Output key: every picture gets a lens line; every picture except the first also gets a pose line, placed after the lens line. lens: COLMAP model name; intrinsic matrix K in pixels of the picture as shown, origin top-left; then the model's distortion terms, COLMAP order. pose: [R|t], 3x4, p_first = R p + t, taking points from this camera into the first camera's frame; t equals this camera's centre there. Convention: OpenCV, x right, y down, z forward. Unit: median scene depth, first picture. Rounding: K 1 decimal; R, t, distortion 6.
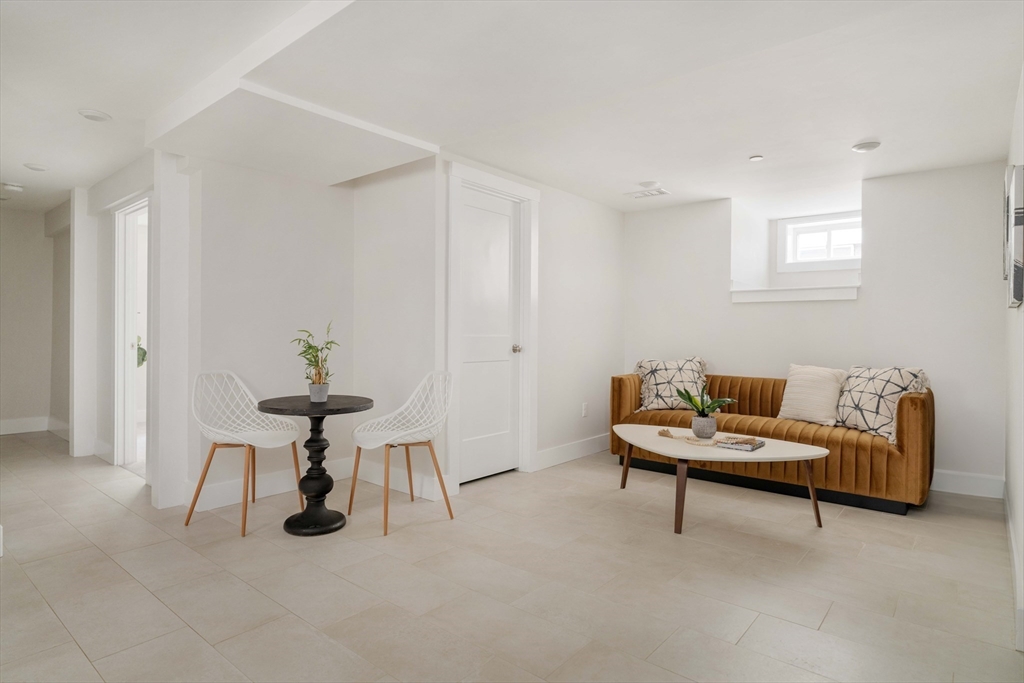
lens RADIAL K [[590.8, 0, 558.3], [0, 590.8, 329.6], [0, 0, 1]] dist [-0.000134, 0.000199]
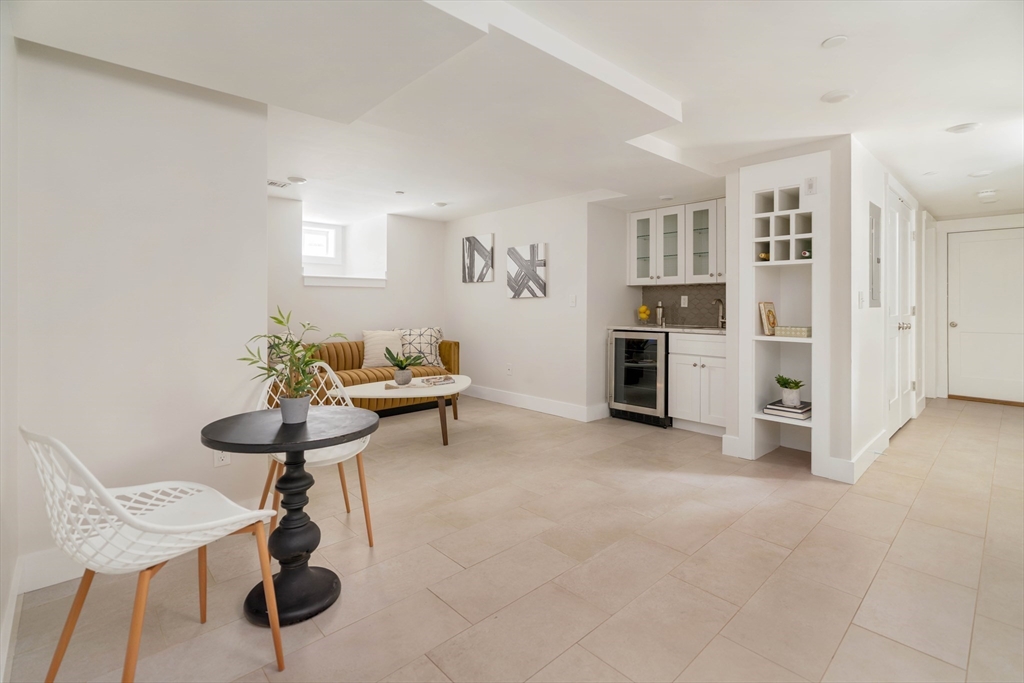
lens RADIAL K [[511.8, 0, 441.9], [0, 511.8, 302.4], [0, 0, 1]] dist [-0.001501, 0.000099]
pose [[0.149400, -0.005634, 0.988761, -0.919338], [-0.000954, 0.999982, 0.005842, -0.020758], [-0.988776, -0.001816, 0.149392, 0.696836]]
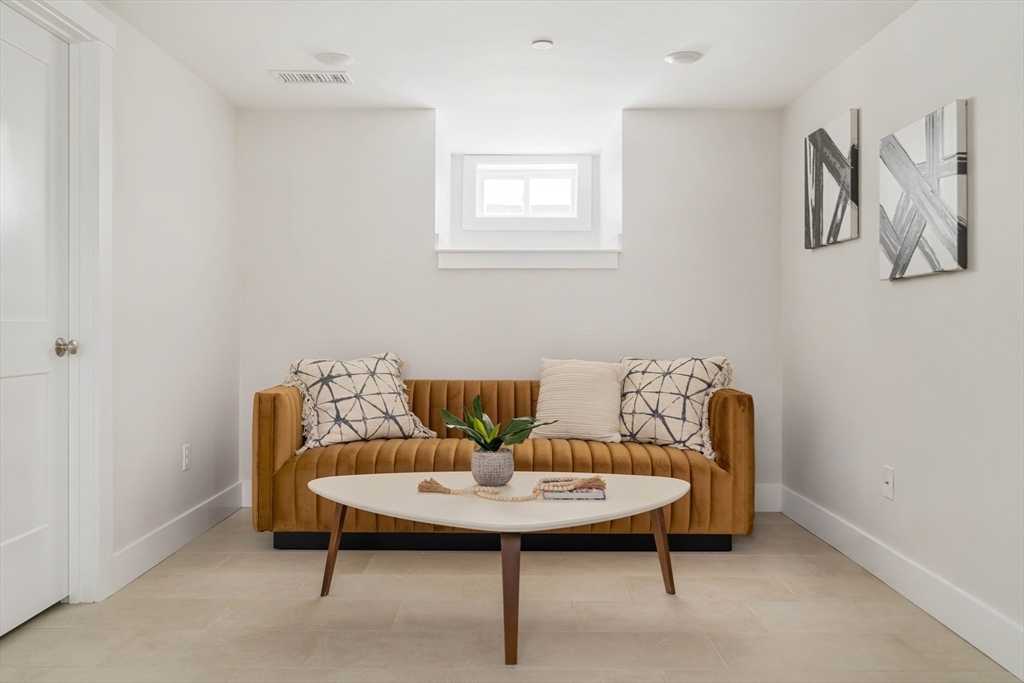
lens RADIAL K [[751.9, 0, 515.4], [0, 751.9, 318.6], [0, 0, 1]] dist [-0.002712, 0.000186]
pose [[0.775257, -0.002965, 0.631639, -0.212202], [0.001531, 0.999995, 0.002814, 0.010141], [-0.631644, -0.001214, 0.775258, 0.374956]]
